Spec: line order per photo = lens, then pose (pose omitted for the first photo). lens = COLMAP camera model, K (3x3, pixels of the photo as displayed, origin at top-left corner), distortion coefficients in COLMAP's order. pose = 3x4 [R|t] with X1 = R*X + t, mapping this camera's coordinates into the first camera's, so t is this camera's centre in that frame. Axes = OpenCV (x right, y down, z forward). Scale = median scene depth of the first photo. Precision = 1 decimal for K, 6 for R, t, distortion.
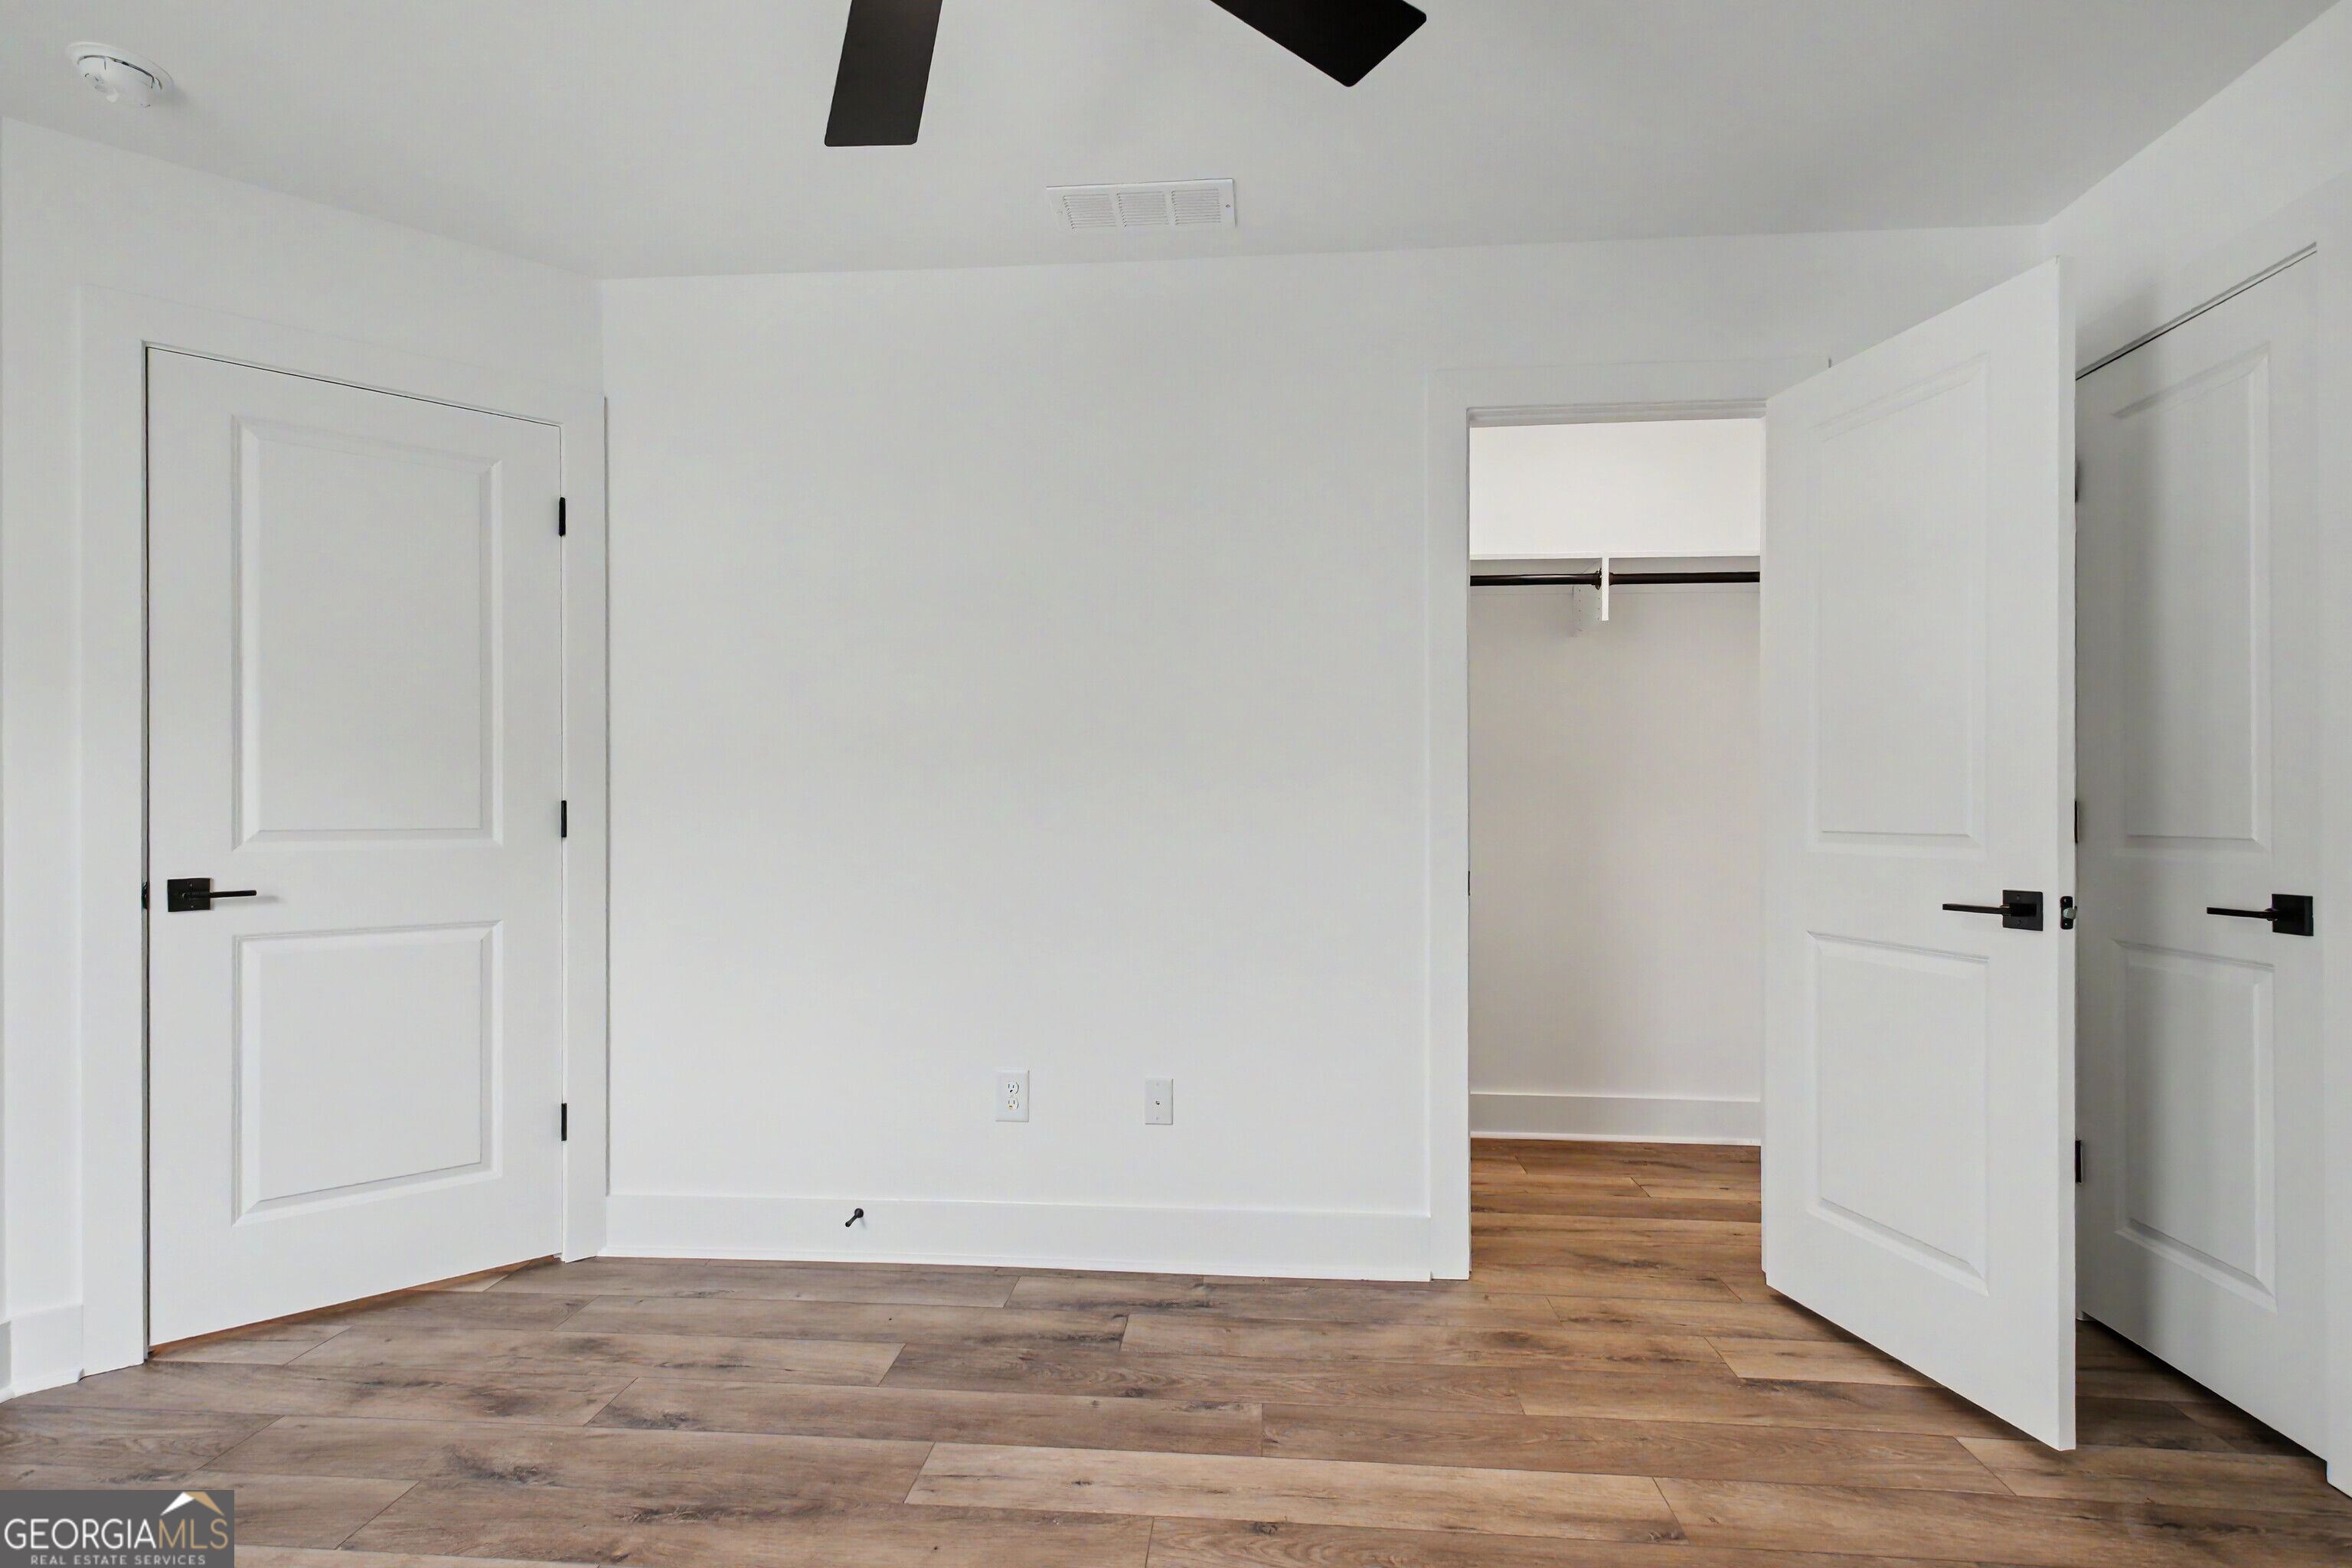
lens RADIAL K [[1160.2, 0, 1176.3], [0, 1160.2, 804.9], [0, 0, 1]] dist [0.015082, -0.005115]
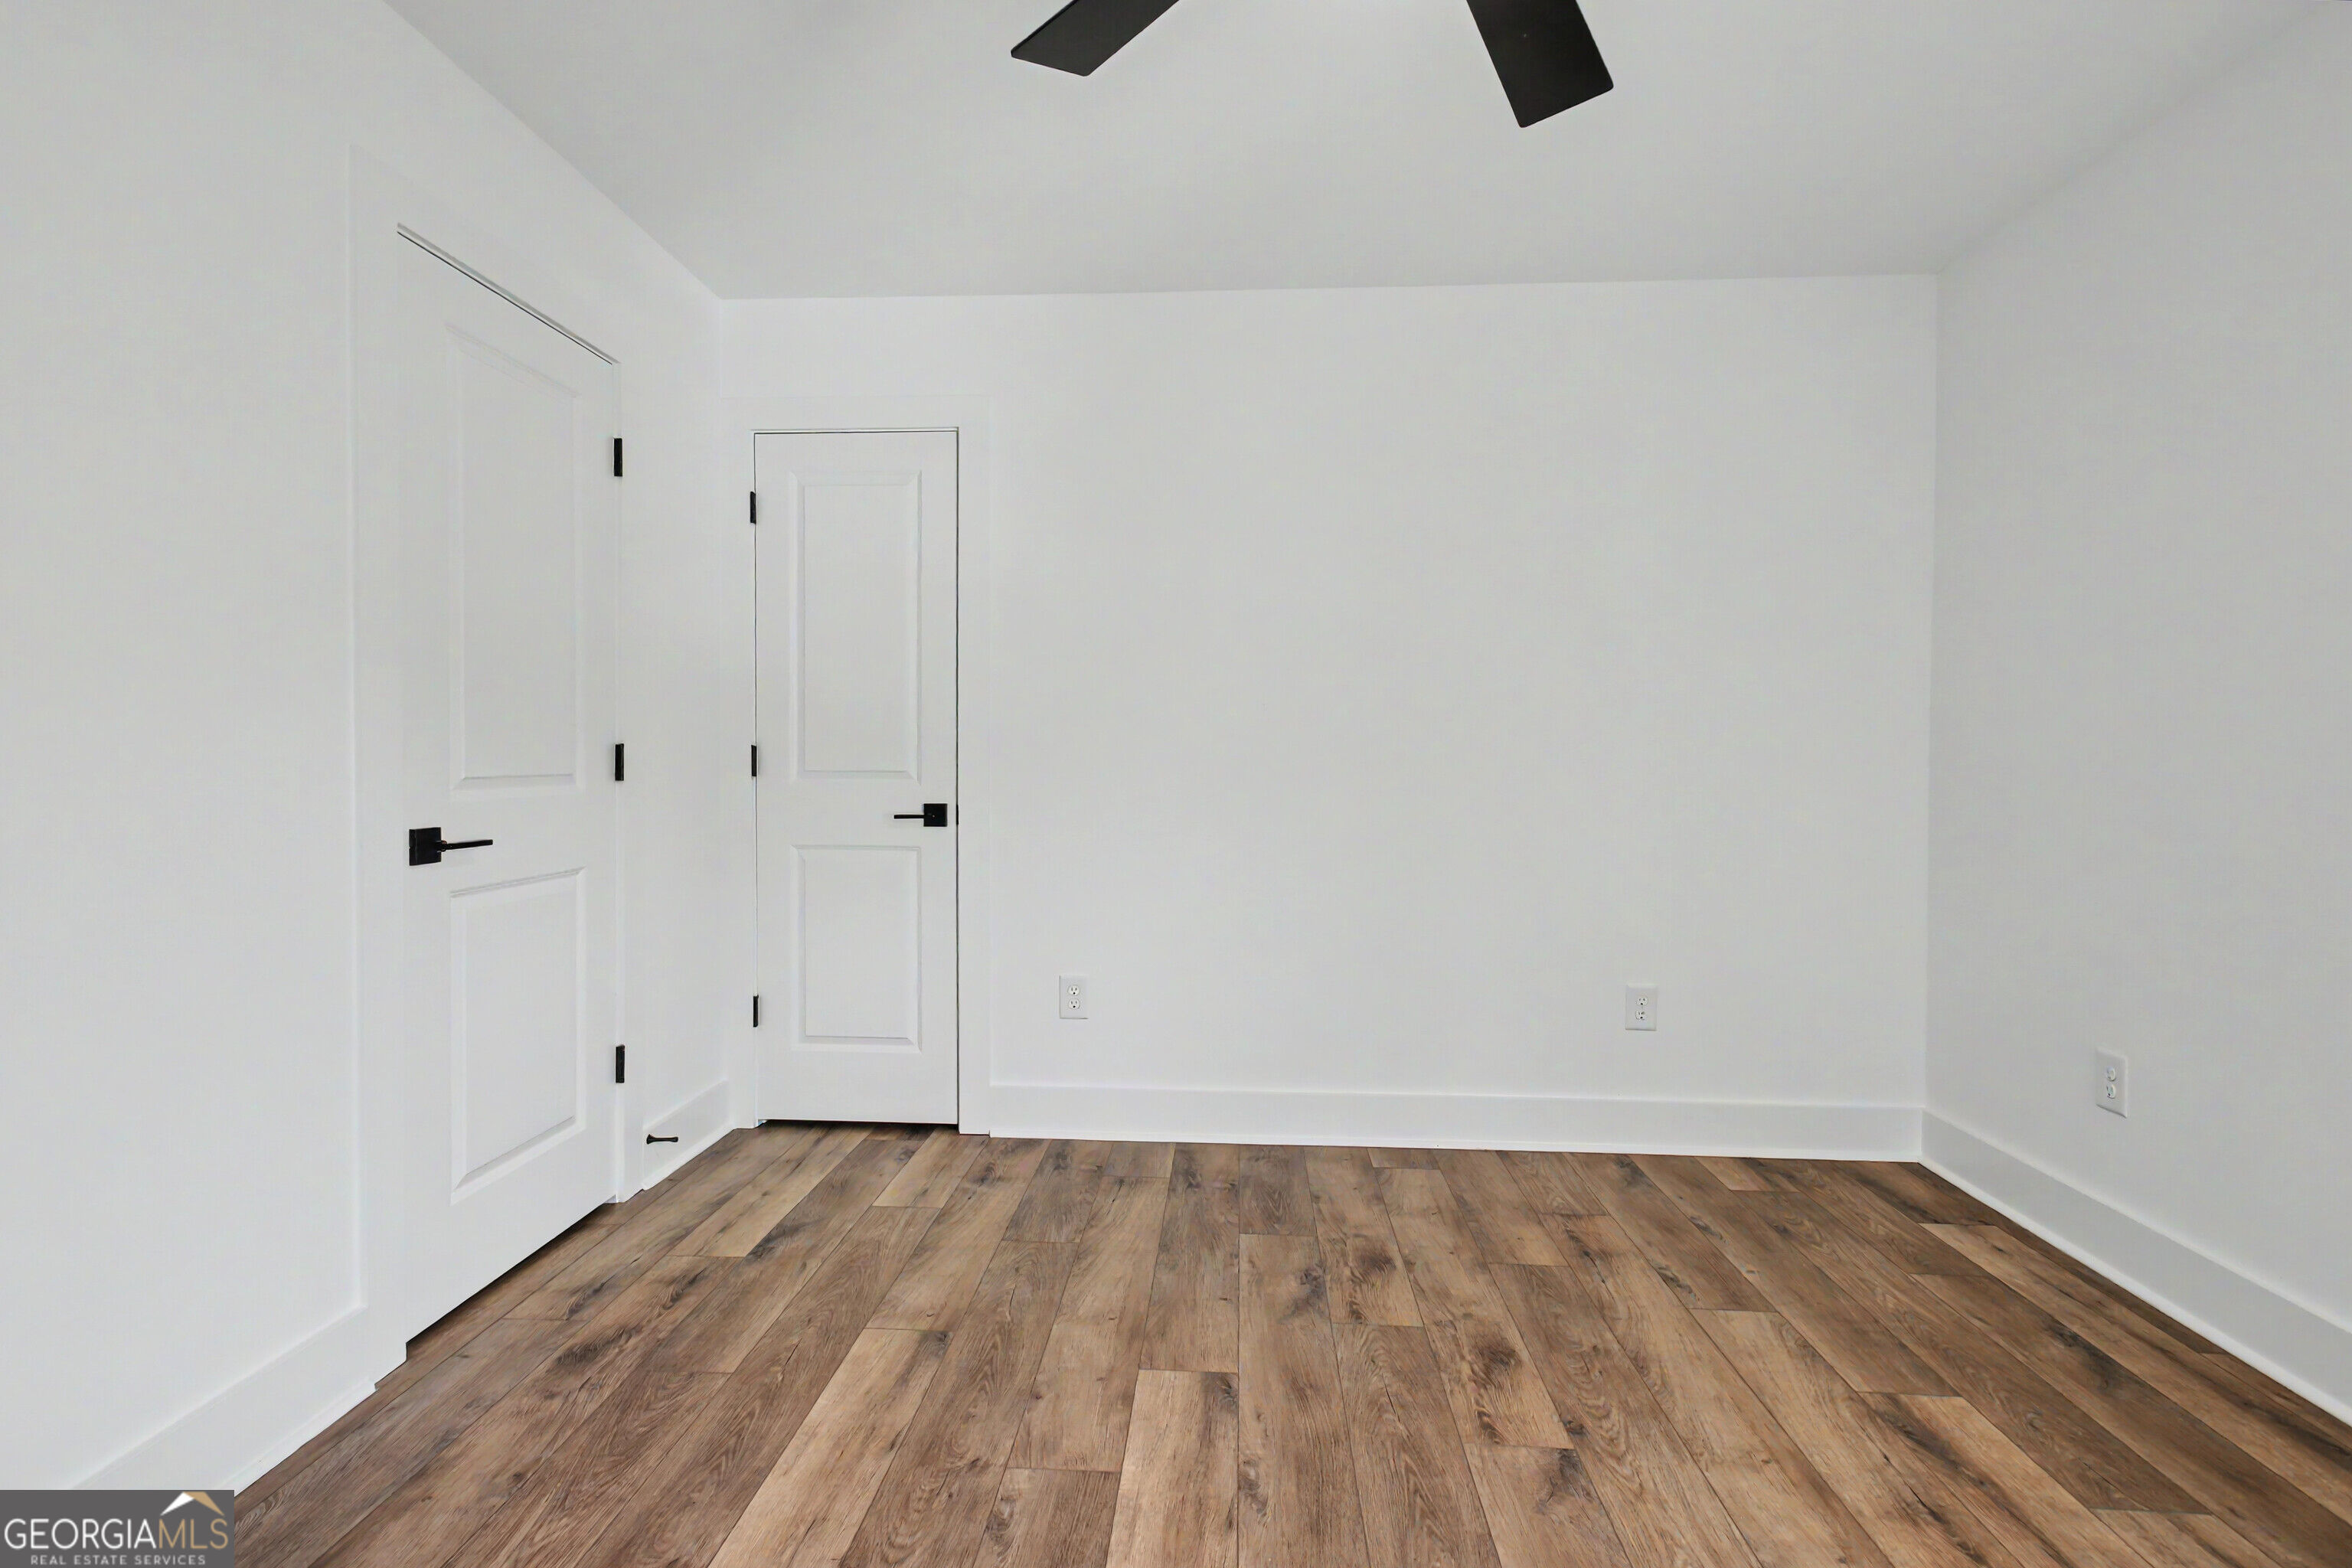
lens RADIAL K [[1117.7, 0, 1171.3], [0, 1117.7, 755.0], [0, 0, 1]] dist [0.009841, -0.001267]
pose [[-0.020052, -0.003151, 0.999794, -0.648782], [-0.010802, 0.999937, 0.002935, -0.001842], [-0.999741, -0.010741, -0.020084, 0.658251]]
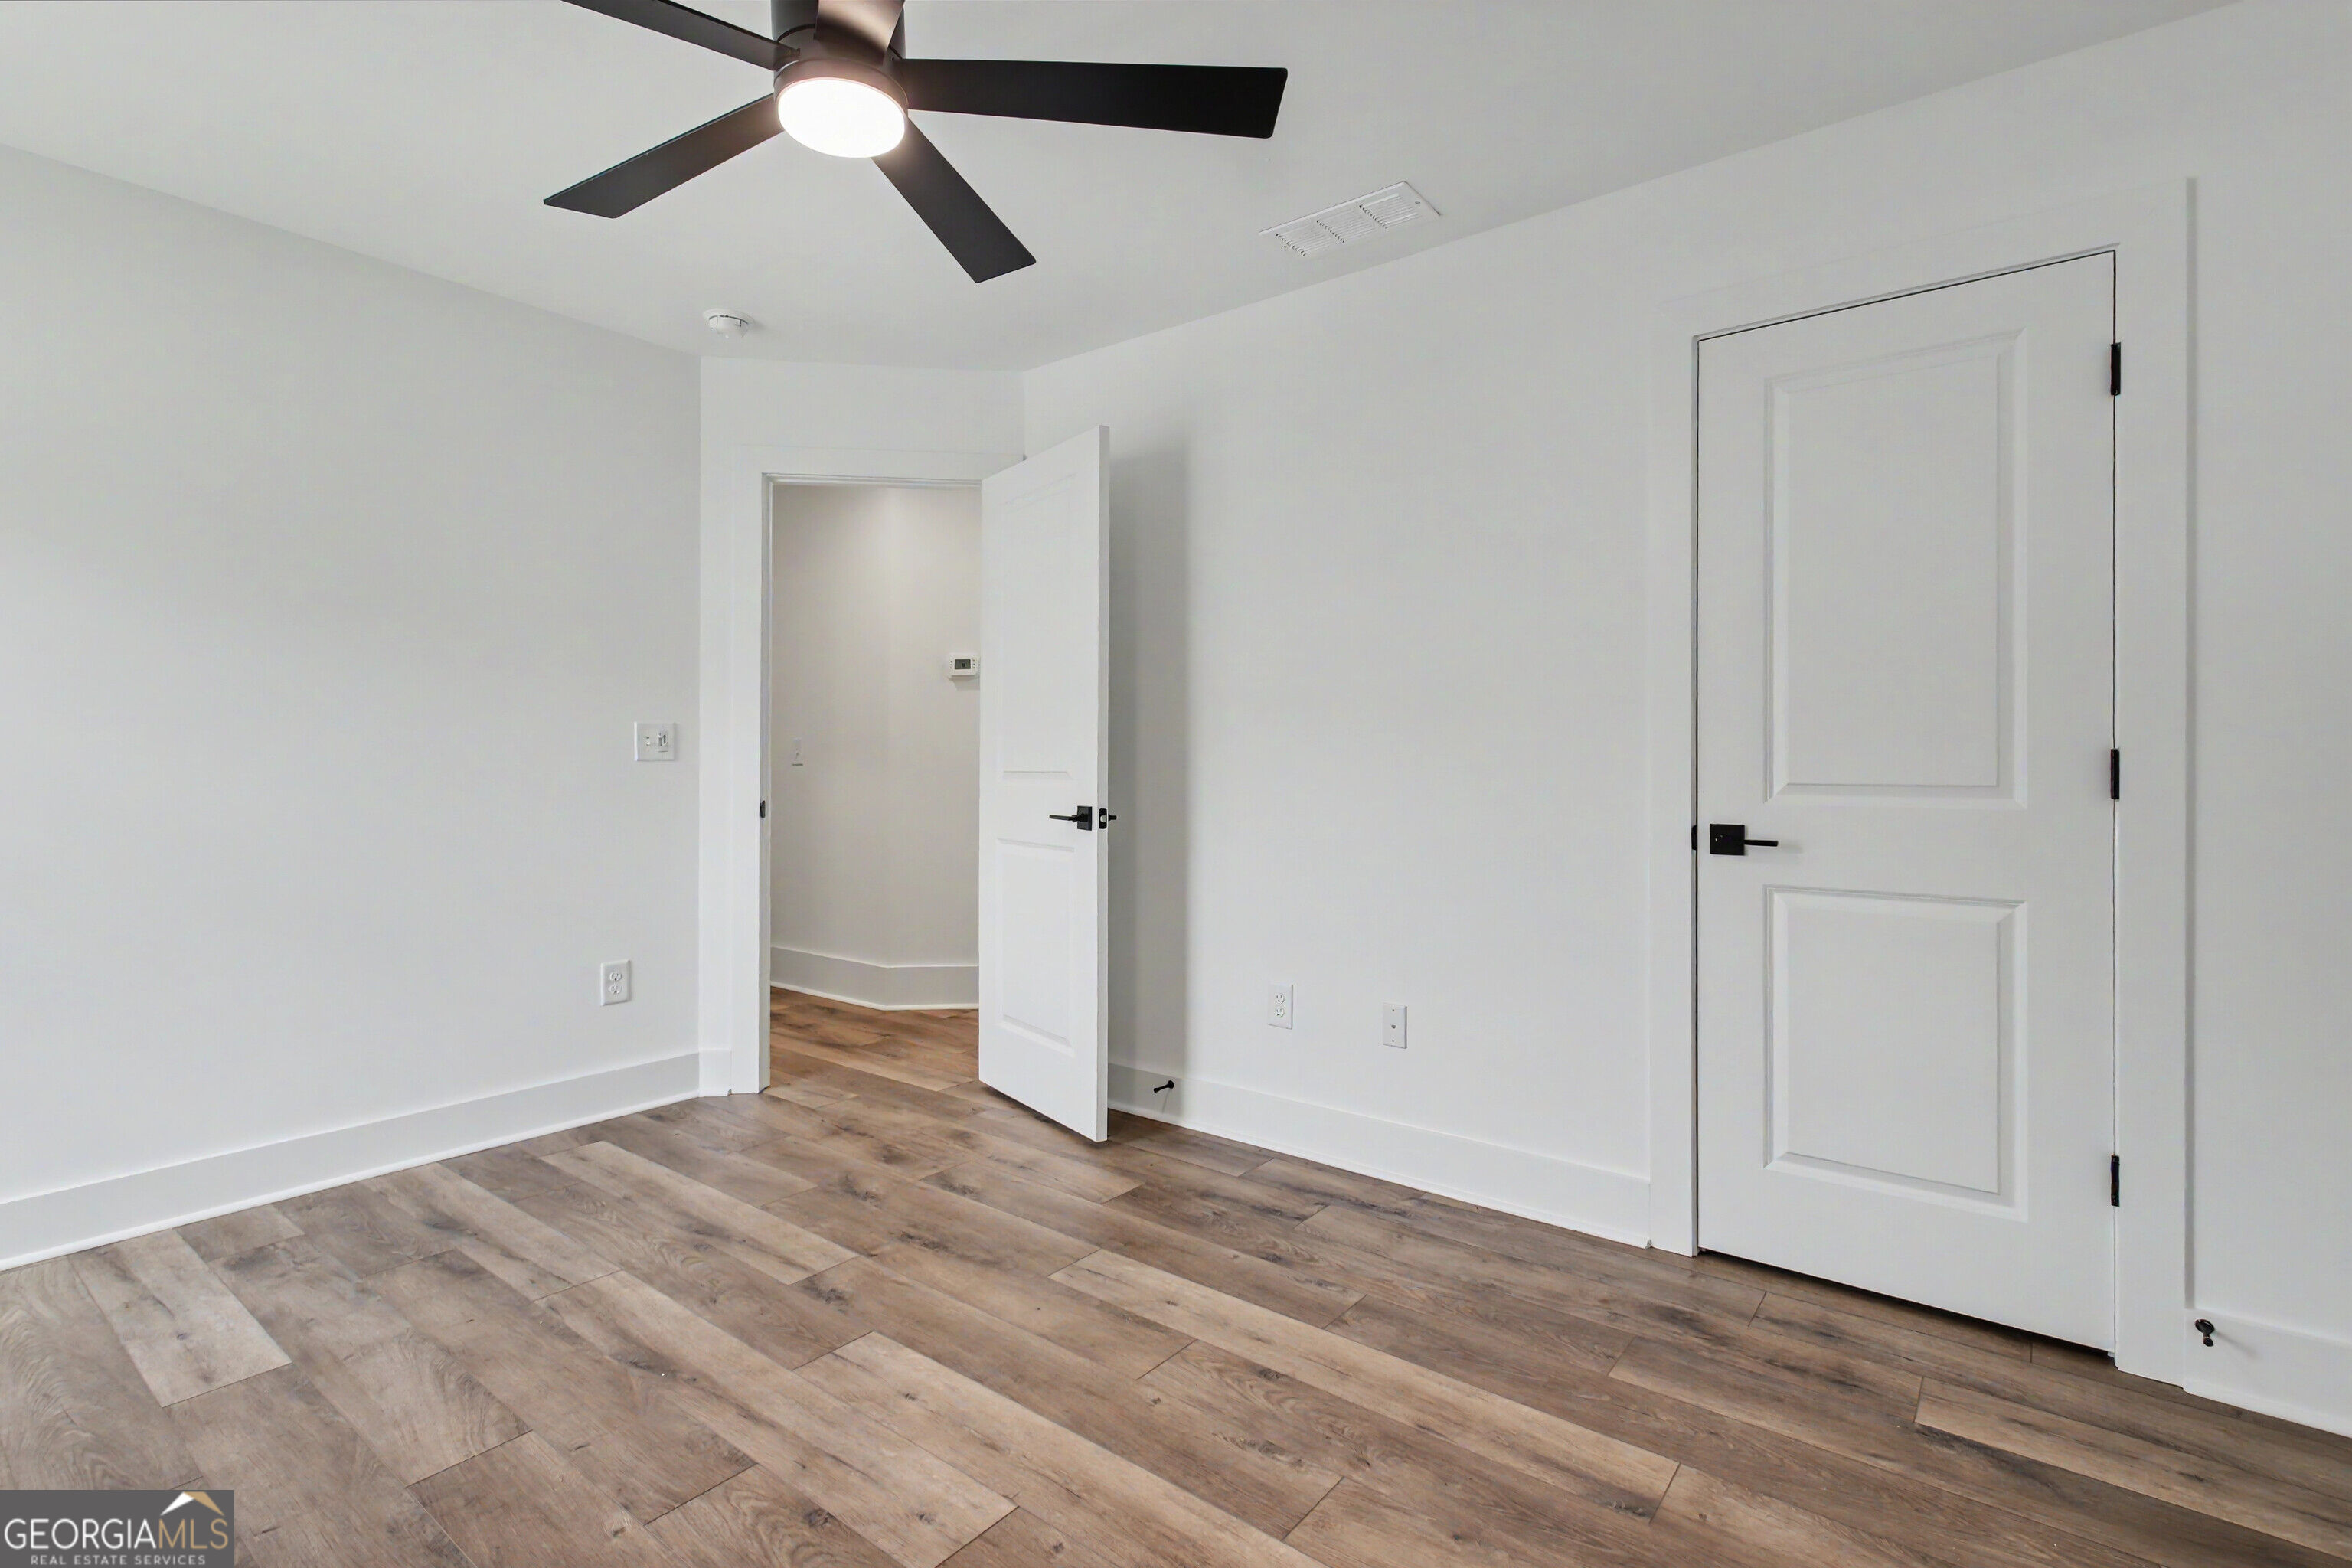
lens RADIAL K [[1117.7, 0, 1171.3], [0, 1117.7, 755.0], [0, 0, 1]] dist [0.009841, -0.001267]
pose [[0.831327, -0.000448, -0.555783, 0.521343], [0.000493, 1.000000, -0.000068, 0.001193], [0.555783, -0.000217, 0.831328, 0.012136]]
